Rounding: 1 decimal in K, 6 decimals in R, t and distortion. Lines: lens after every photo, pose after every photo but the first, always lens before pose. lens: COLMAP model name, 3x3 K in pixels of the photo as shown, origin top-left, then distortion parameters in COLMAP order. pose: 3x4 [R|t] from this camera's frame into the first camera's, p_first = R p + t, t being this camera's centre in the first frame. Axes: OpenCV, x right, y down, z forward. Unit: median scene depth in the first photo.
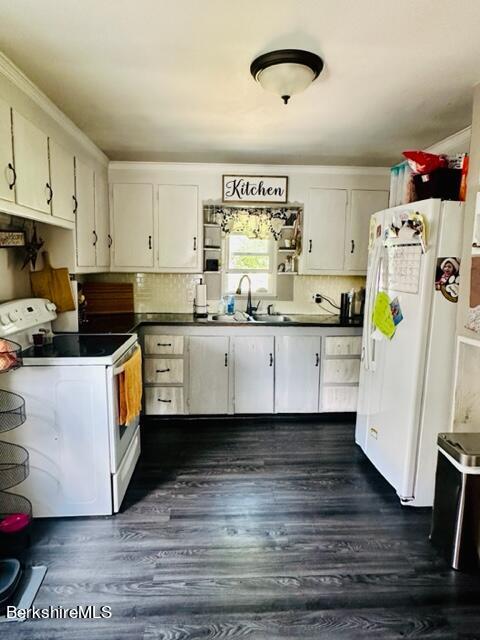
lens RADIAL K [[407.9, 0, 239.1], [0, 407.9, 320.9], [0, 0, 1]] dist [-0.000398, 0.001881]
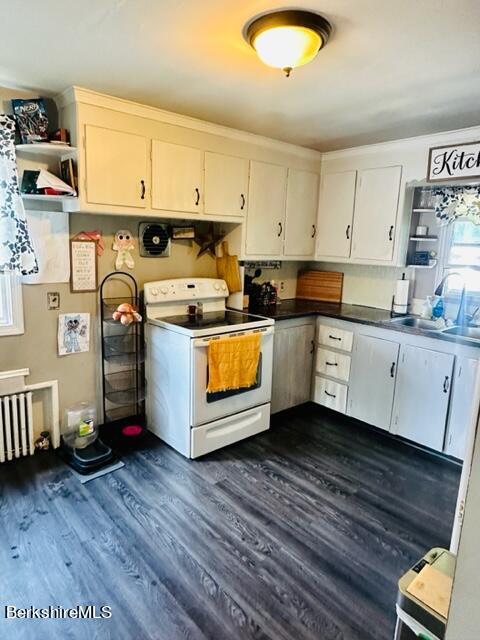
lens RADIAL K [[407.9, 0, 240.4], [0, 407.9, 318.7], [0, 0, 1]] dist [-0.000398, 0.001881]
pose [[0.612685, 0.157822, -0.774409, 0.431777], [-0.133678, 0.986435, 0.095270, -0.050263], [0.778940, 0.045151, 0.625471, 0.215882]]
